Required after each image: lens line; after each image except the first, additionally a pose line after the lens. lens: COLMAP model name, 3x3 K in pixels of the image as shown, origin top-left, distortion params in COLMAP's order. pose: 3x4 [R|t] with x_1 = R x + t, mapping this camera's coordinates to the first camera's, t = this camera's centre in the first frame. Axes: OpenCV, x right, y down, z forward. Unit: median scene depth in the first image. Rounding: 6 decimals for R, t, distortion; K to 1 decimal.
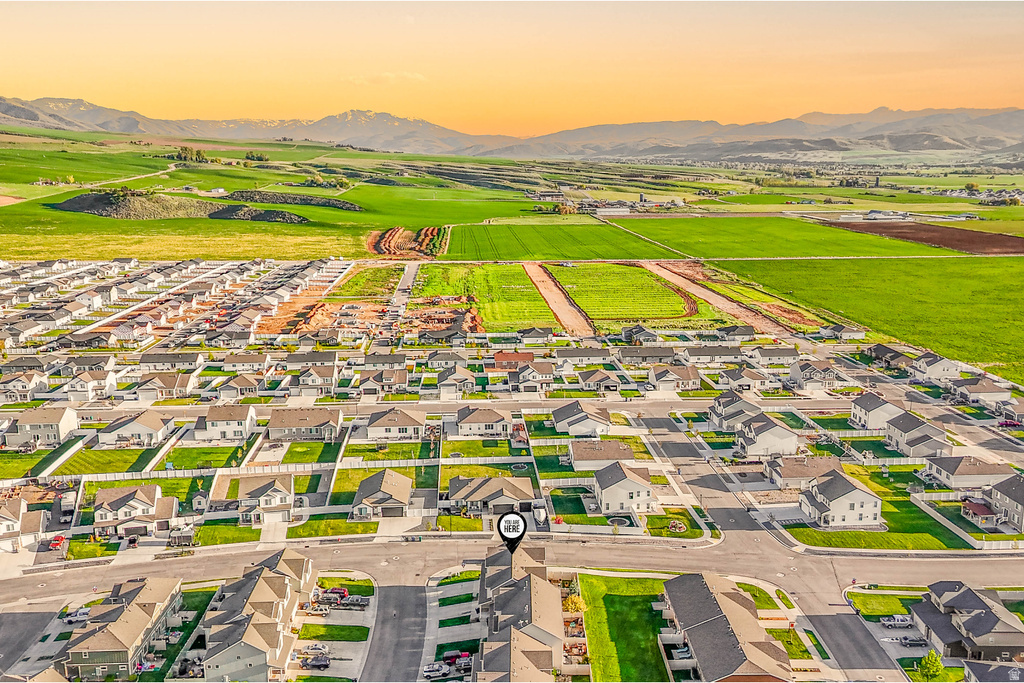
lens RADIAL K [[890.5, 0, 517.2], [0, 890.5, 339.5], [0, 0, 1]] dist [0.103847, -0.142445]
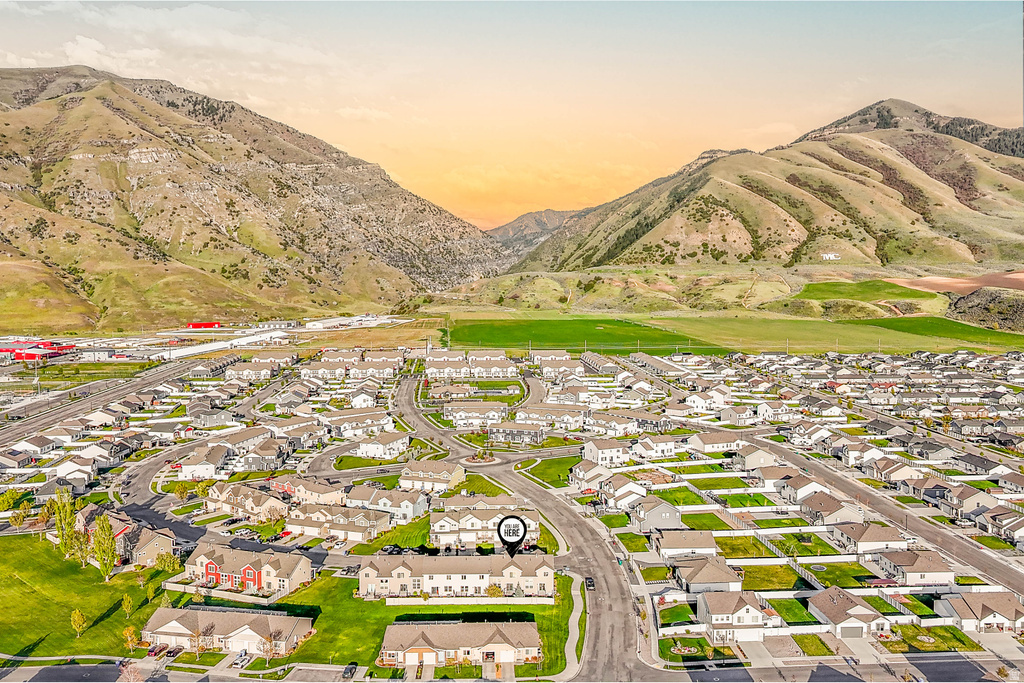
lens RADIAL K [[890.5, 0, 517.2], [0, 890.5, 339.5], [0, 0, 1]] dist [0.103847, -0.142445]
pose [[0.008569, 0.082429, -0.996560, 1.097797], [-0.202791, 0.976031, 0.078987, -0.156597], [0.979185, 0.201417, 0.025080, 0.719198]]
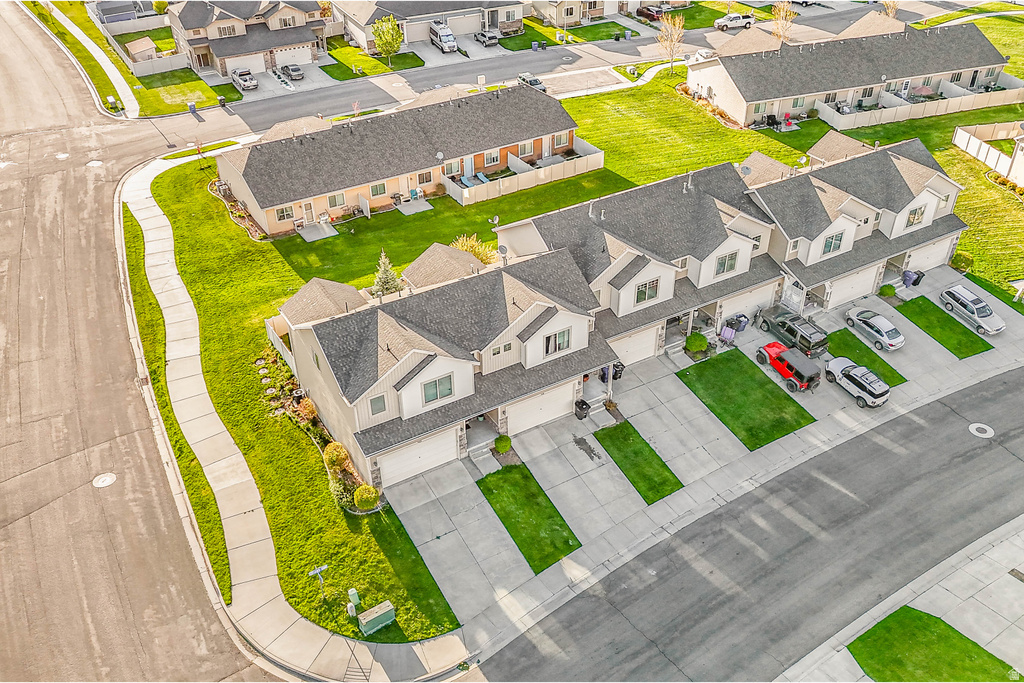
lens RADIAL K [[890.5, 0, 517.2], [0, 890.5, 339.5], [0, 0, 1]] dist [0.103847, -0.142445]
pose [[-0.518862, -0.479654, 0.707612, -0.202330], [0.181014, 0.747338, 0.639312, 0.048971], [-0.835474, 0.459802, -0.300941, 0.874000]]
